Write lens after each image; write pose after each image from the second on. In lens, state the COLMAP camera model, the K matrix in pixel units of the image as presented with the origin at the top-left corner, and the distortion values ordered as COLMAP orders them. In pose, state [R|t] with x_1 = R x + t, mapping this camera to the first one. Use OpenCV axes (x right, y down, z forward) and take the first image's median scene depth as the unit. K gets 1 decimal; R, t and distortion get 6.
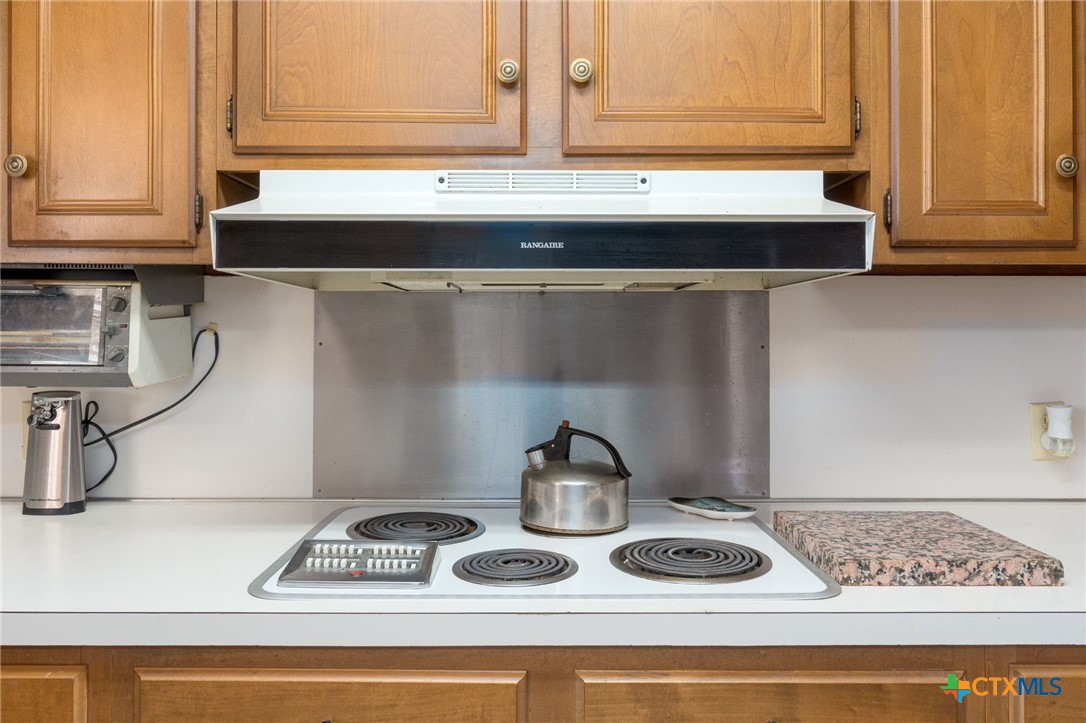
lens RADIAL K [[890.7, 0, 543.0], [0, 890.7, 361.5], [0, 0, 1]] dist [-0.000171, 0.000016]
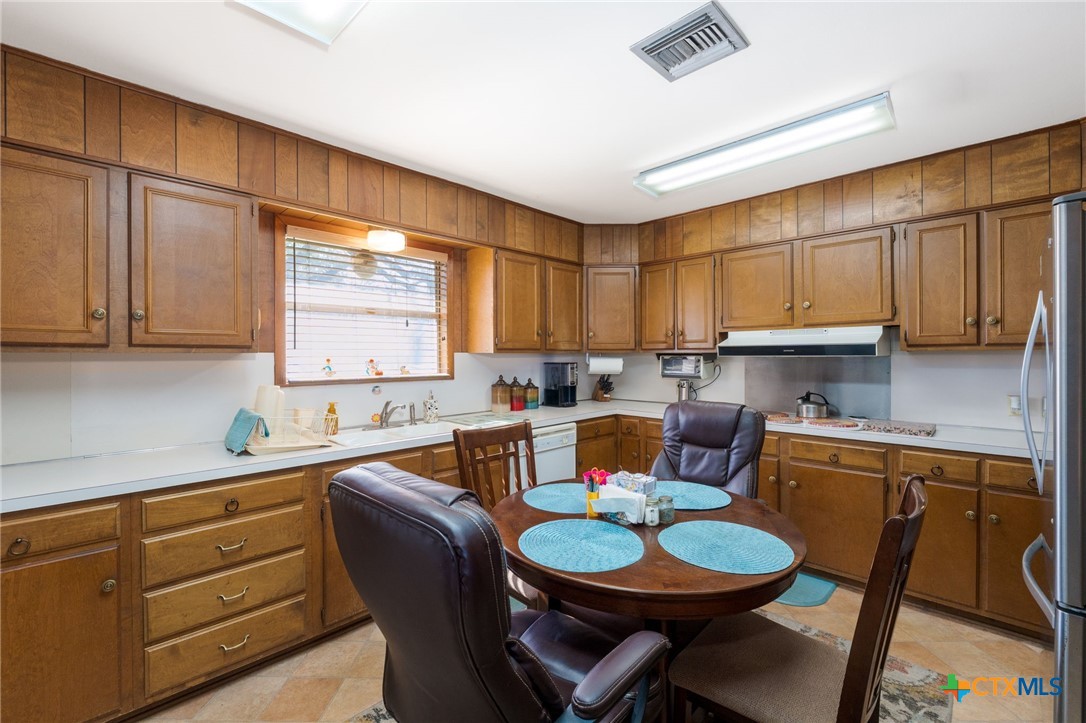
lens RADIAL K [[458.4, 0, 546.9], [0, 458.4, 355.6], [0, 0, 1]] dist [0.000887, 0.000091]
pose [[0.743660, -0.004445, -0.668543, 0.549956], [0.001068, 0.999985, -0.005461, -0.080906], [0.668557, 0.003347, 0.743653, -1.341301]]
